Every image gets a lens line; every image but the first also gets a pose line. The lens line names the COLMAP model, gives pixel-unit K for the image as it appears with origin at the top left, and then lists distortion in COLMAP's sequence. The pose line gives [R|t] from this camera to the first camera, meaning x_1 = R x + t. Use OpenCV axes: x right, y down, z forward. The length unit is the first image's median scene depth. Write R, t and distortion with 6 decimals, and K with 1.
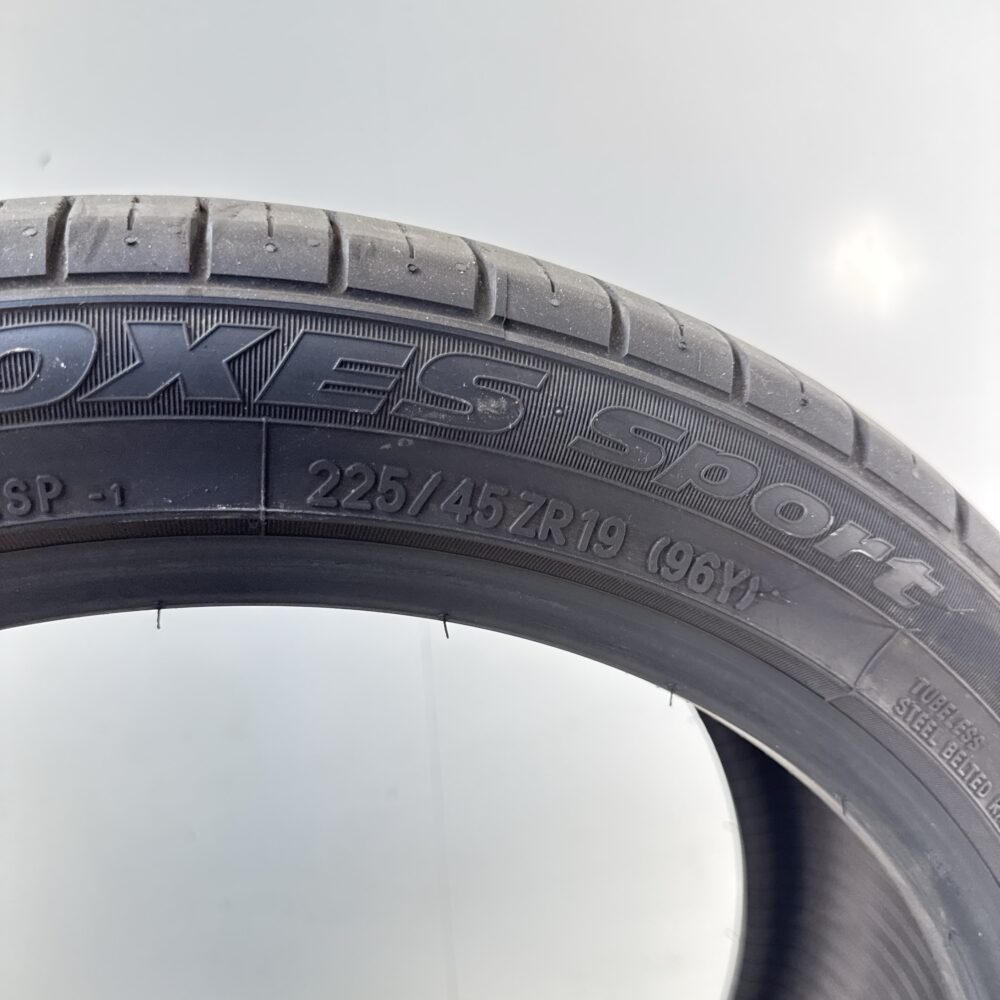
lens RADIAL K [[927.8, 0, 510.1], [0, 927.8, 498.5], [0, 0, 1]] dist [0.045339, -0.028387]
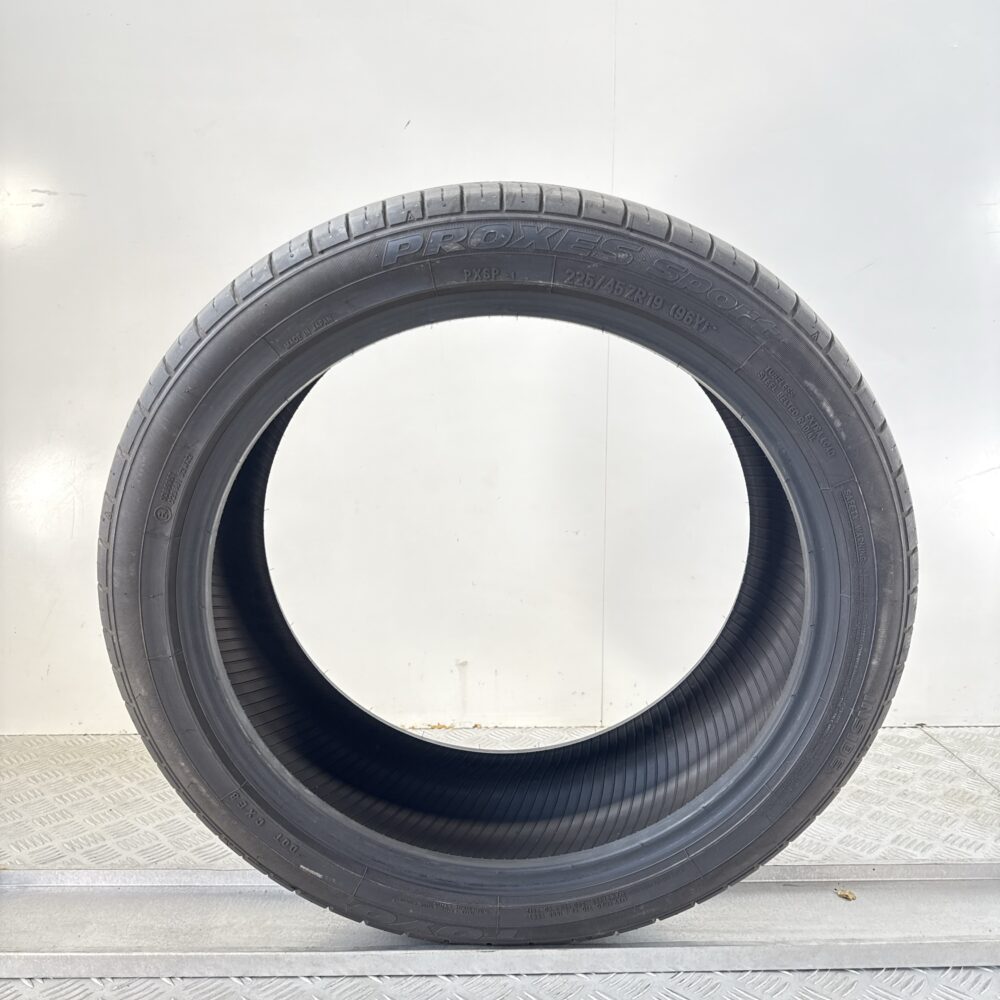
lens RADIAL K [[927.8, 0, 508.2], [0, 927.8, 506.4], [0, 0, 1]] dist [0.045339, -0.028387]
pose [[0.965758, 0.119594, -0.230235, 0.441141], [-0.092568, 0.987849, 0.124841, 0.389751], [0.242368, -0.099254, 0.965094, -2.293909]]
